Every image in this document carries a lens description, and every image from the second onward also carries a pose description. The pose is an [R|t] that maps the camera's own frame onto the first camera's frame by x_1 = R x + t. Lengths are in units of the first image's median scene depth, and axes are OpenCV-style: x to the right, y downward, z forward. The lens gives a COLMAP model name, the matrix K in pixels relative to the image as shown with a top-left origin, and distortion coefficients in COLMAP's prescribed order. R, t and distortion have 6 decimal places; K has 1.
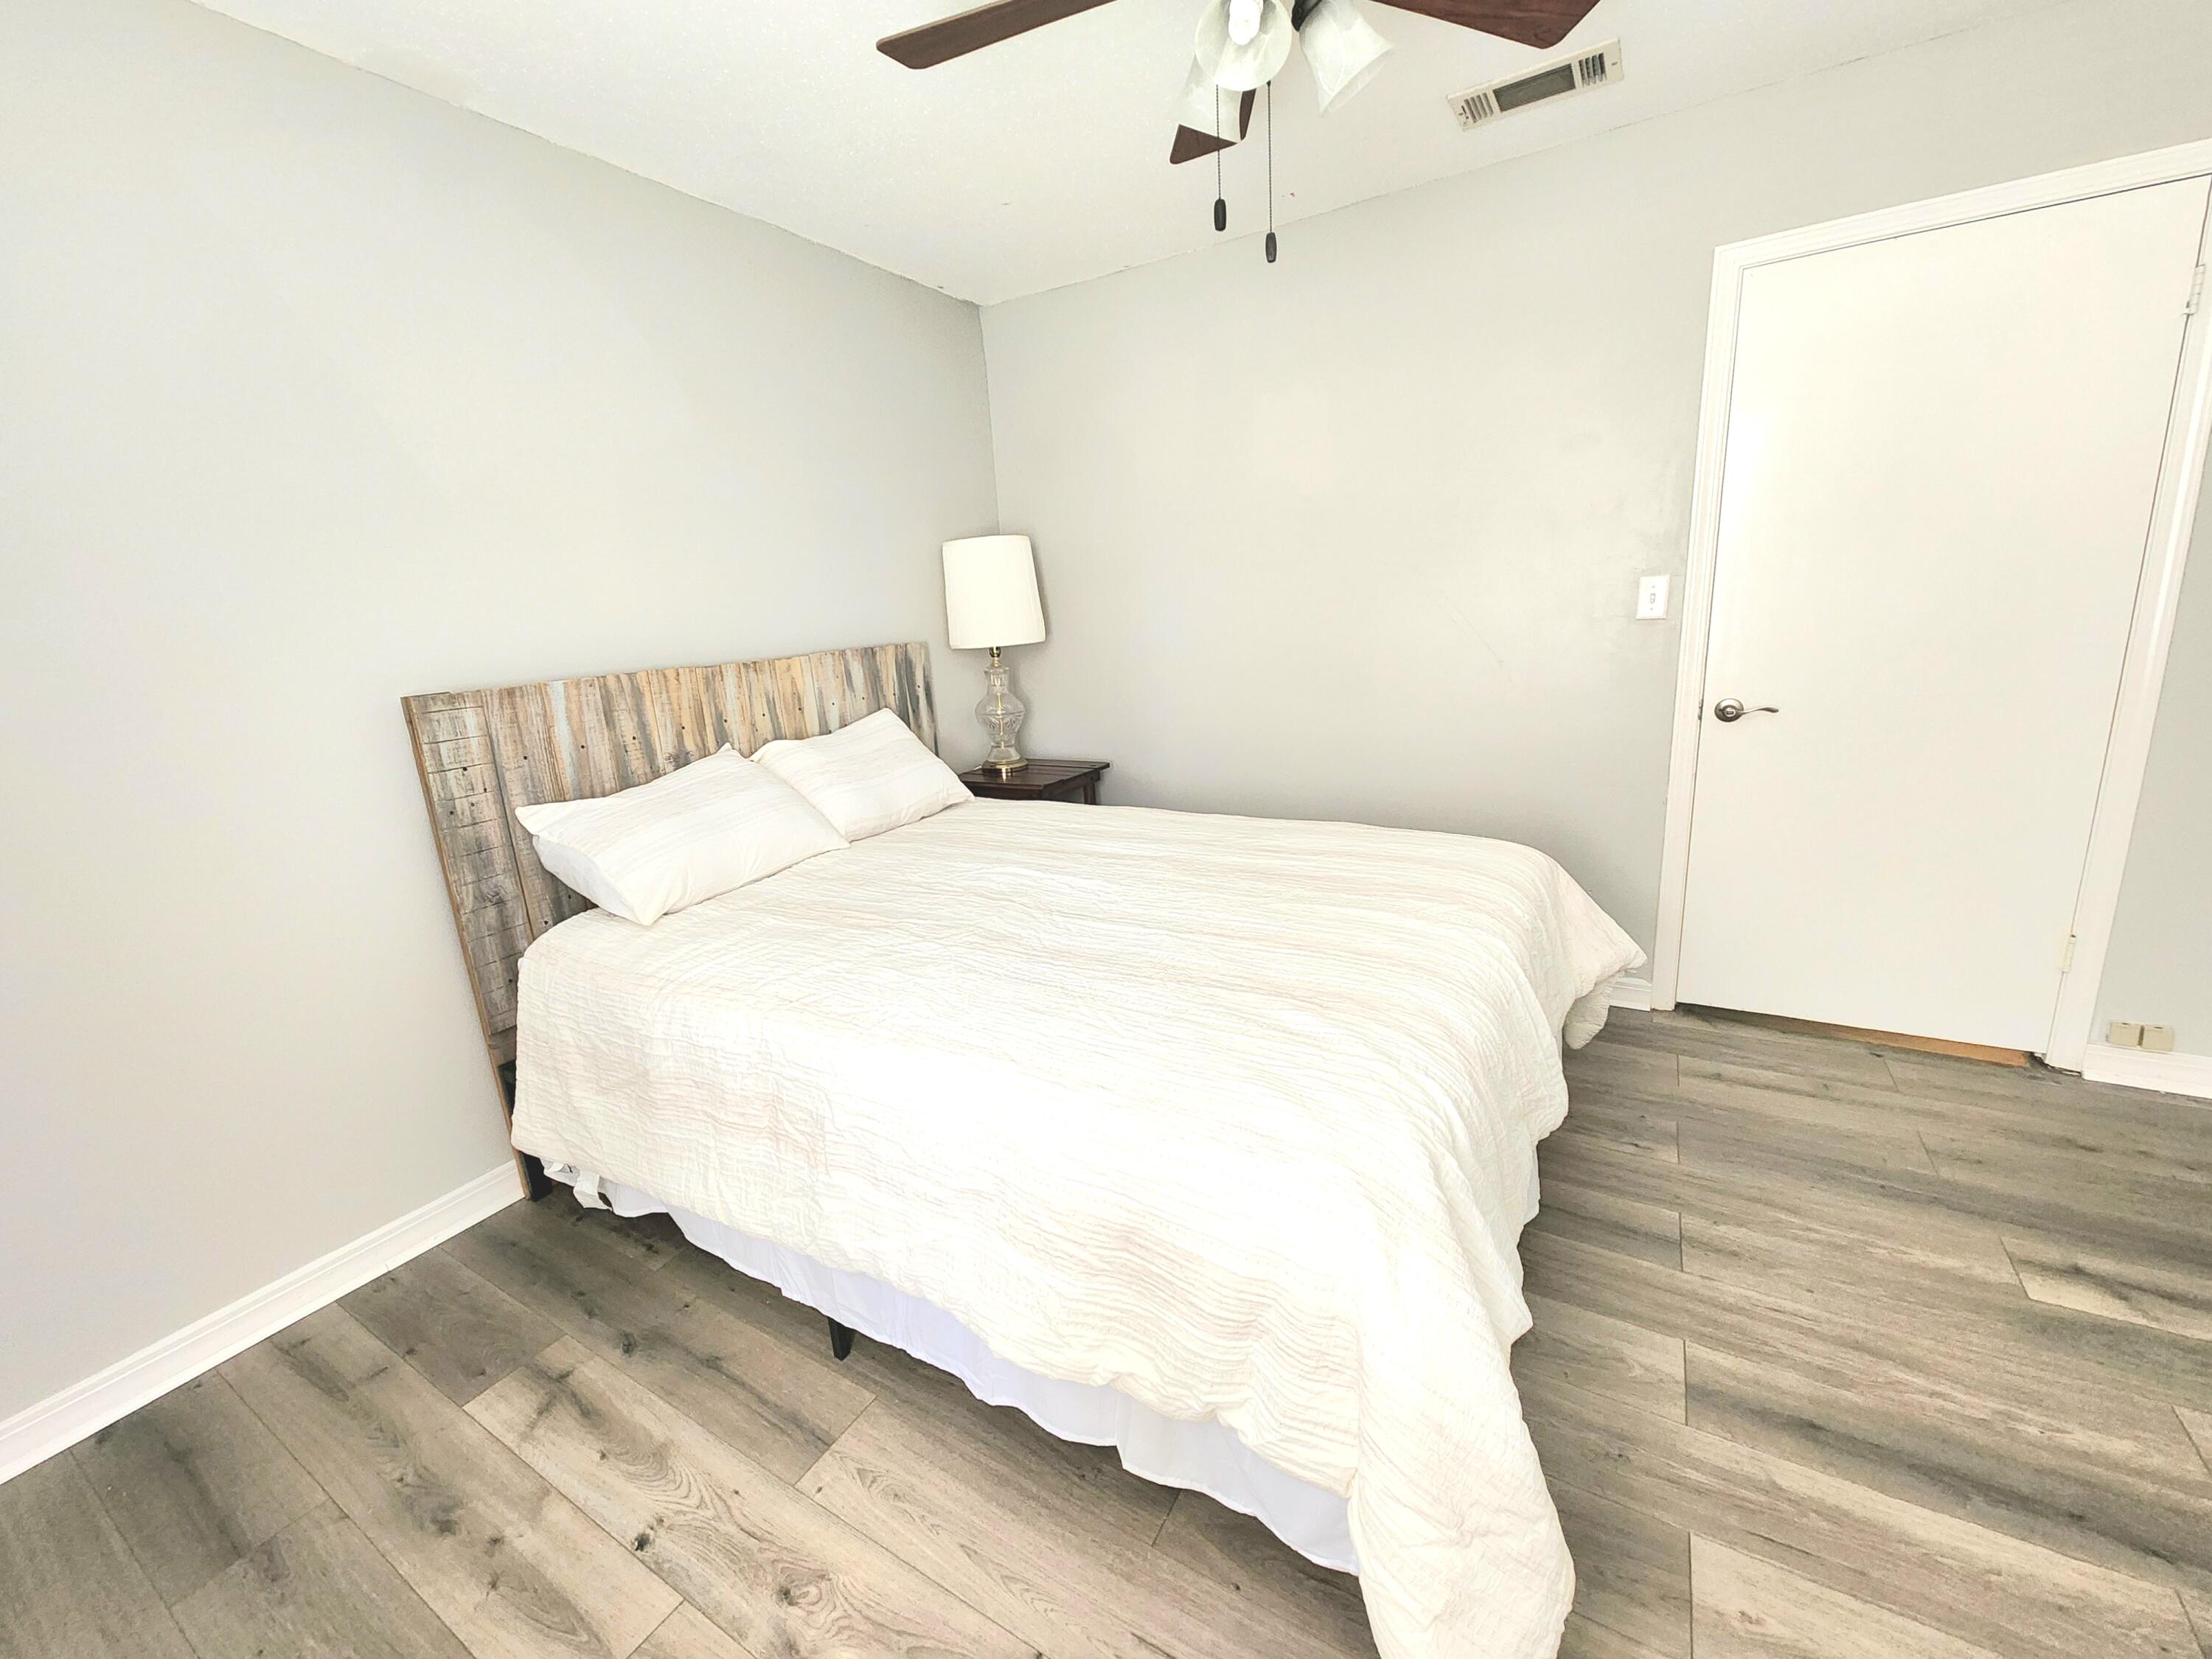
lens RADIAL K [[893.6, 0, 1094.6], [0, 893.6, 820.0], [0, 0, 1]] dist [-0.004217, -0.002117]
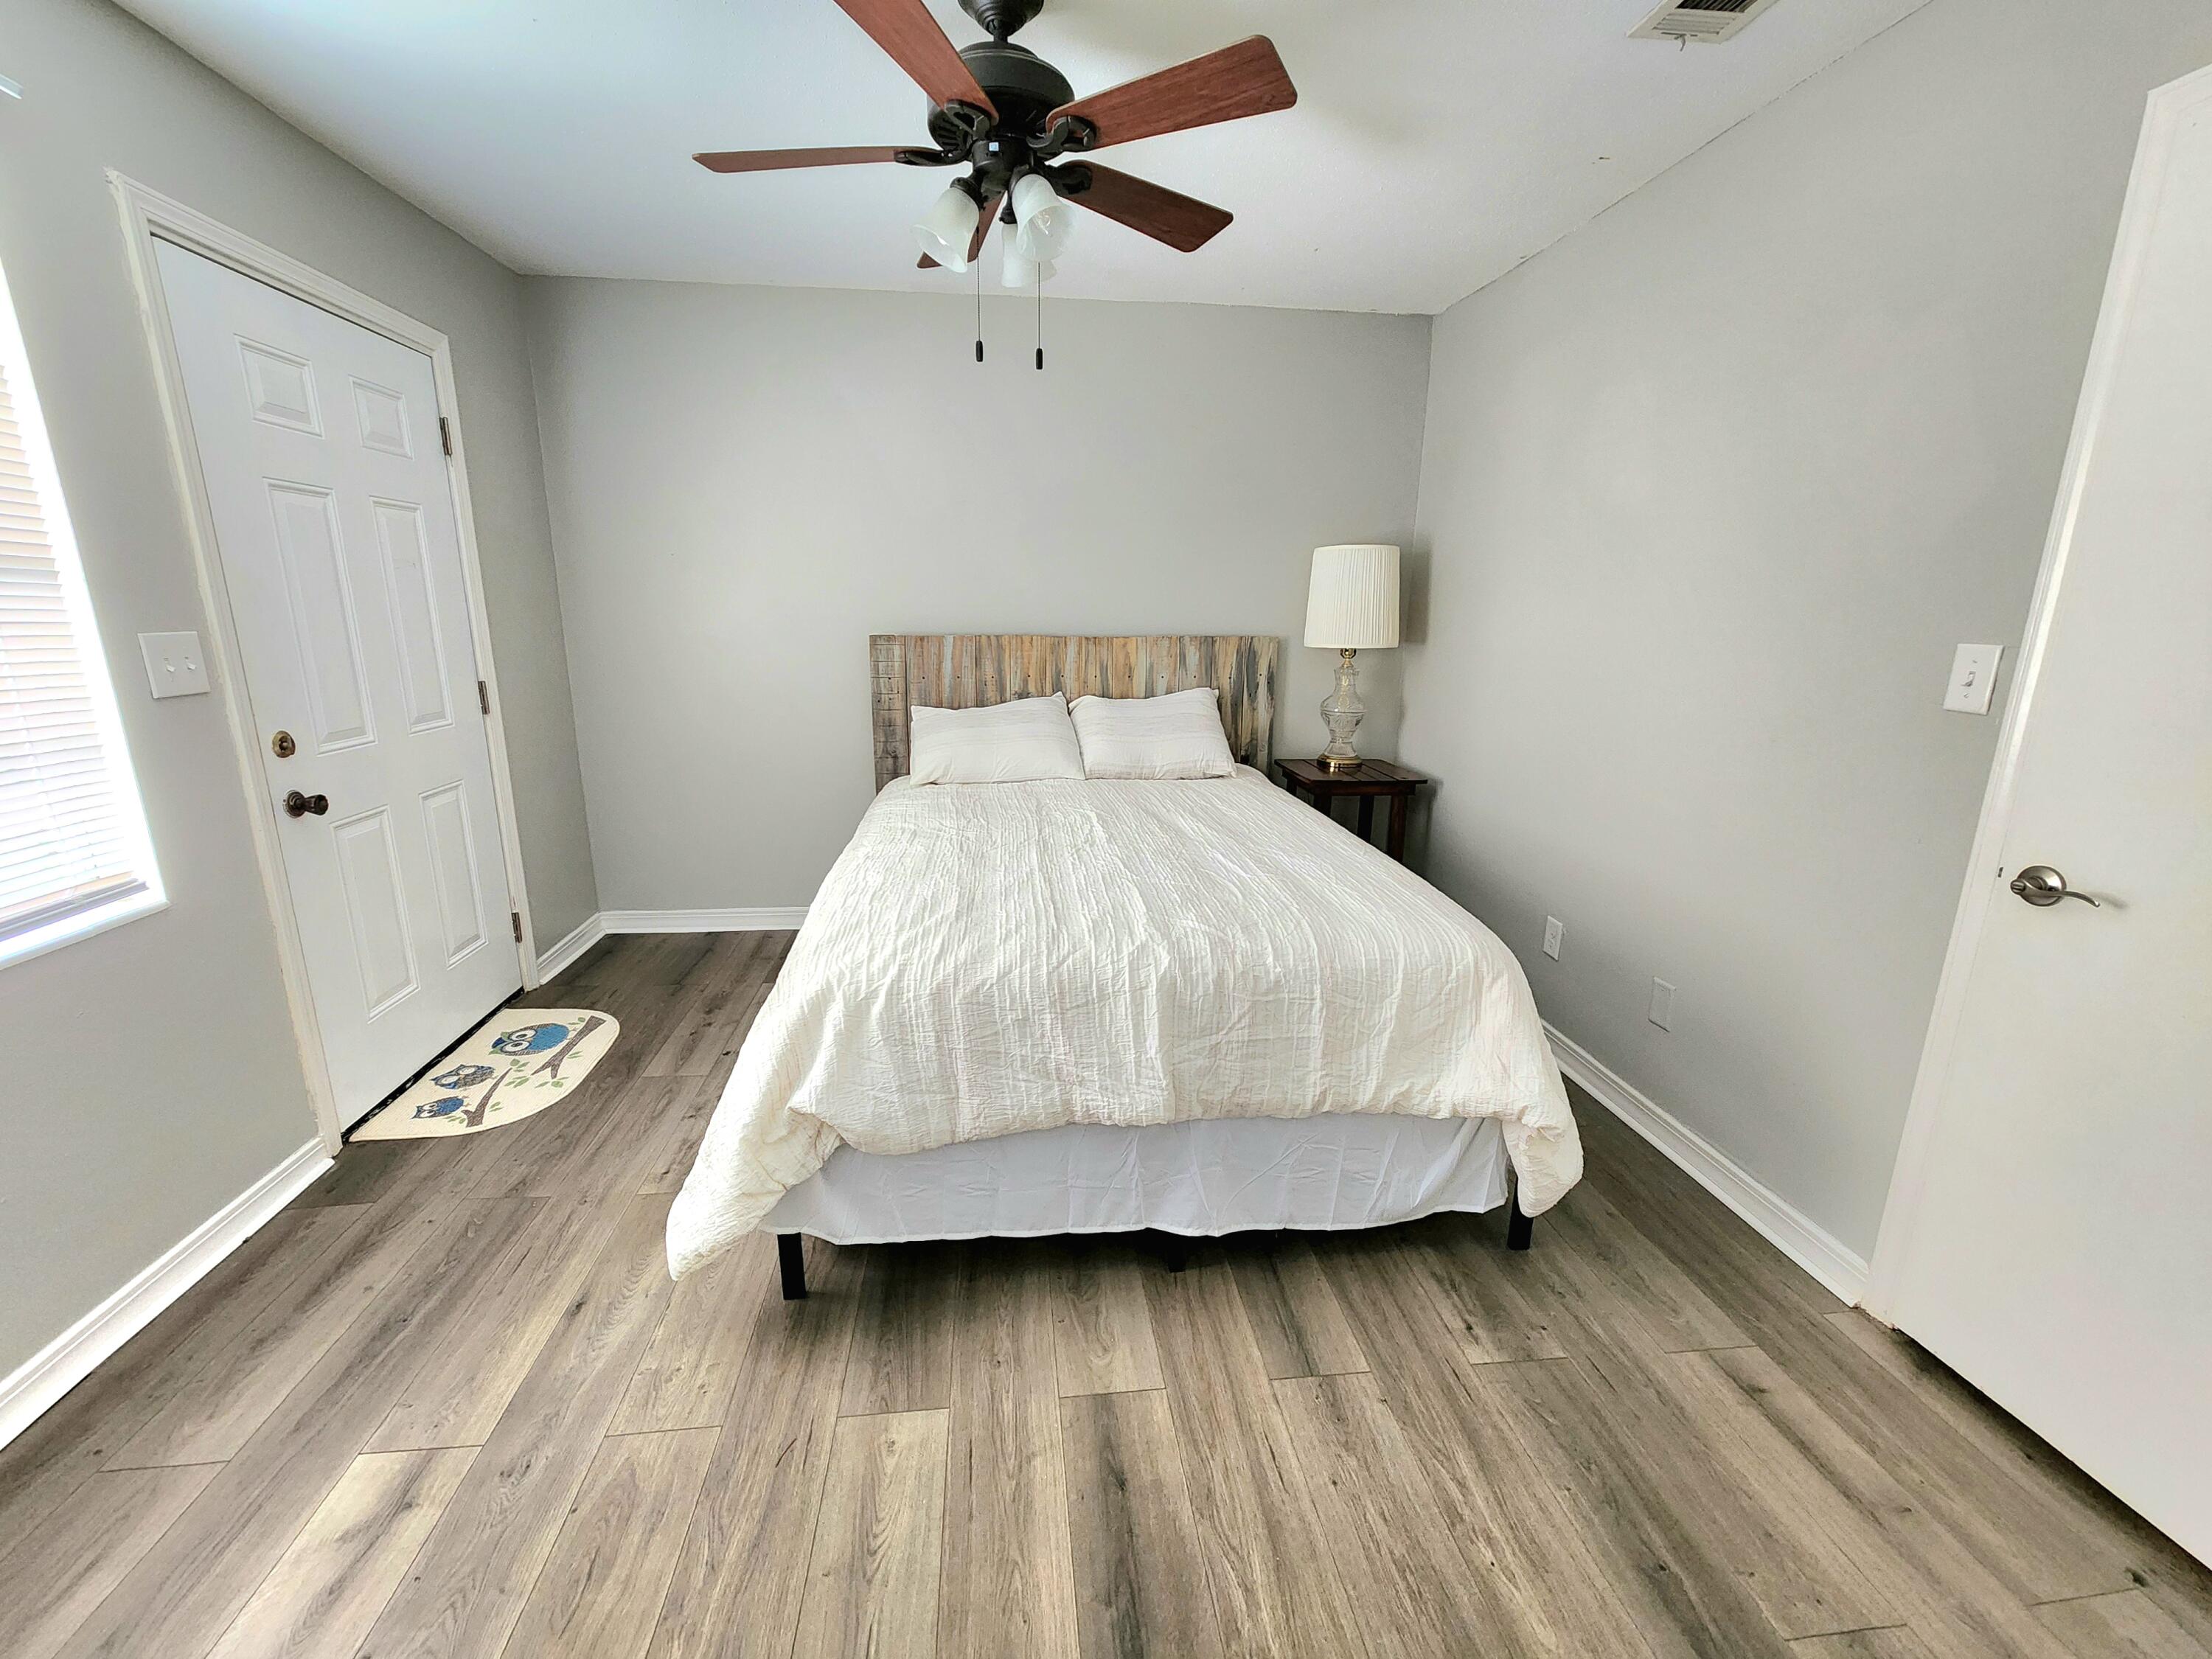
lens RADIAL K [[893.6, 0, 1097.4], [0, 893.6, 826.1], [0, 0, 1]] dist [-0.004217, -0.002117]
pose [[0.609873, 0.258623, -0.749112, 0.835393], [-0.234610, 0.961802, 0.141050, -0.106098], [0.756976, 0.089727, 0.647253, 0.157752]]
